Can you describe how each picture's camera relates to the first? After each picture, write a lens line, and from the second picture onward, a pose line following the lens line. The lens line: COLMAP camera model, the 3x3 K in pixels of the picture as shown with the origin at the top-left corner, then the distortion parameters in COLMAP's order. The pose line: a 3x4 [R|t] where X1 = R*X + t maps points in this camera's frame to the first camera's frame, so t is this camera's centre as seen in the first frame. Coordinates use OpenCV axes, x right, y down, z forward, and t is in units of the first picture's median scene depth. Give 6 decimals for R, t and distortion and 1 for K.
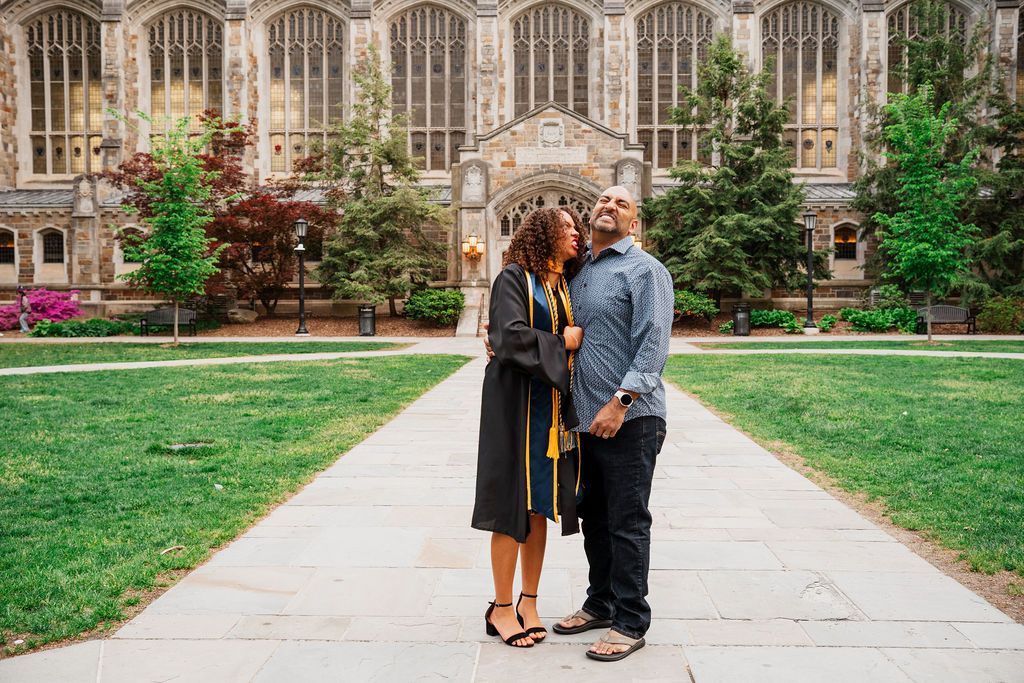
lens RADIAL K [[1029.0, 0, 512.0], [0, 1029.0, 341.5], [0, 0, 1]] dist [0.000572, 0.000241]
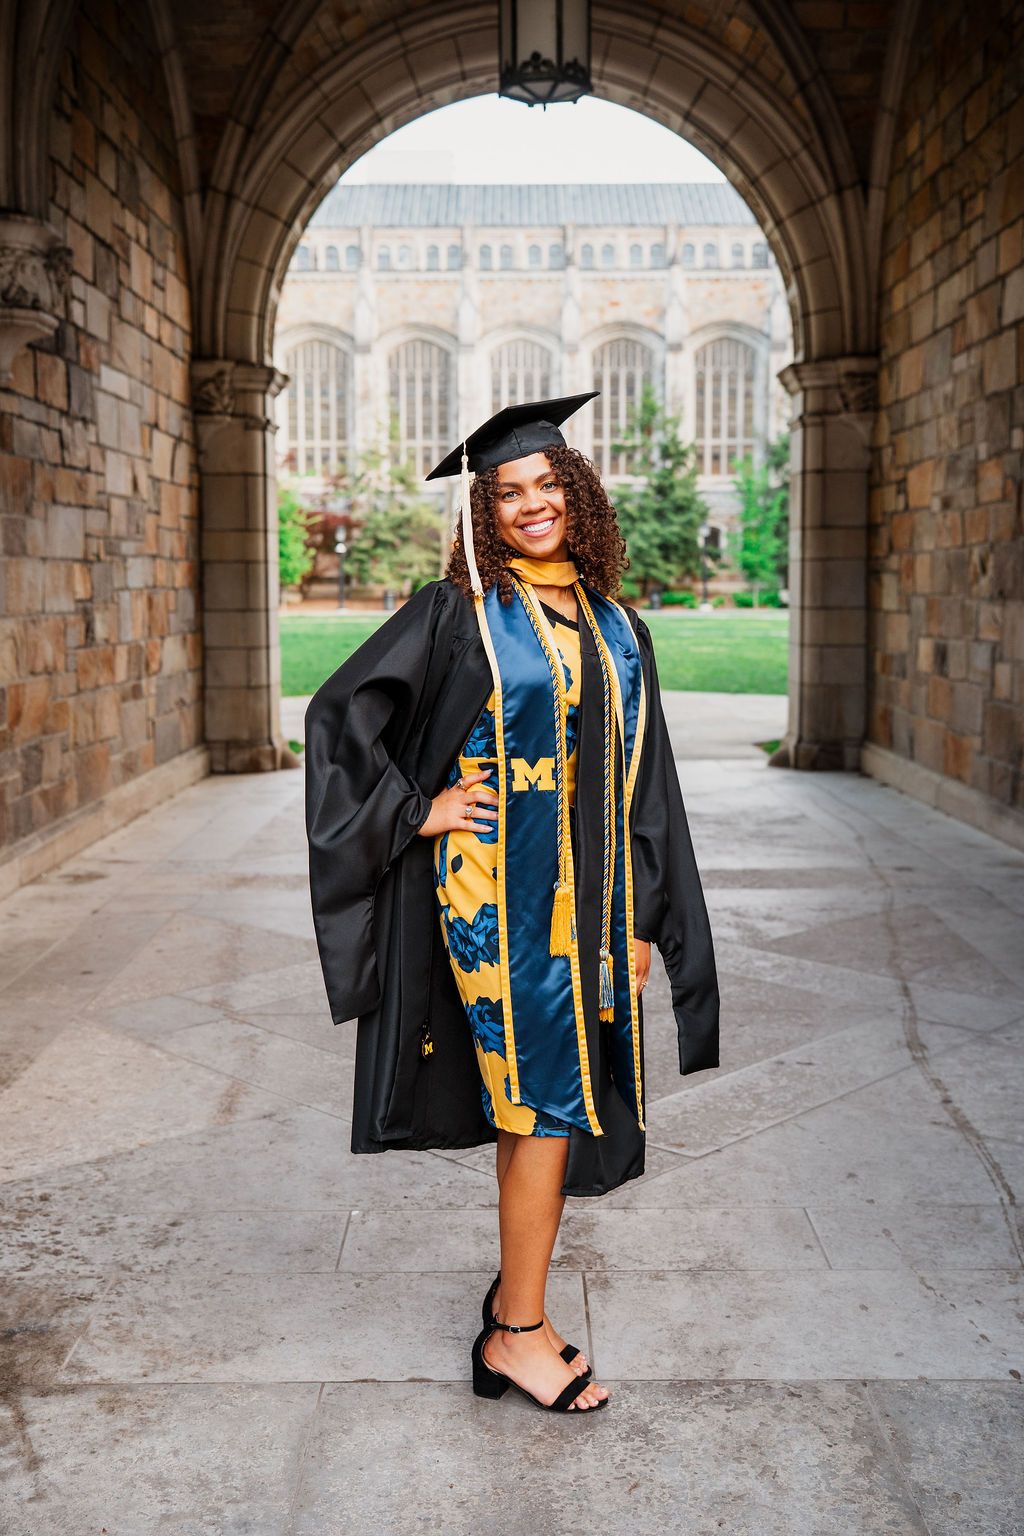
lens RADIAL K [[1724.1, 0, 512.0], [0, 1724.1, 768.0], [0, 0, 1]] dist [-0.028079, 0.314260]
pose [[0.999304, -0.007416, 0.036559, -0.061200], [0.004917, 0.997675, 0.067981, 0.046022], [-0.036978, -0.067754, 0.997017, -1.311432]]
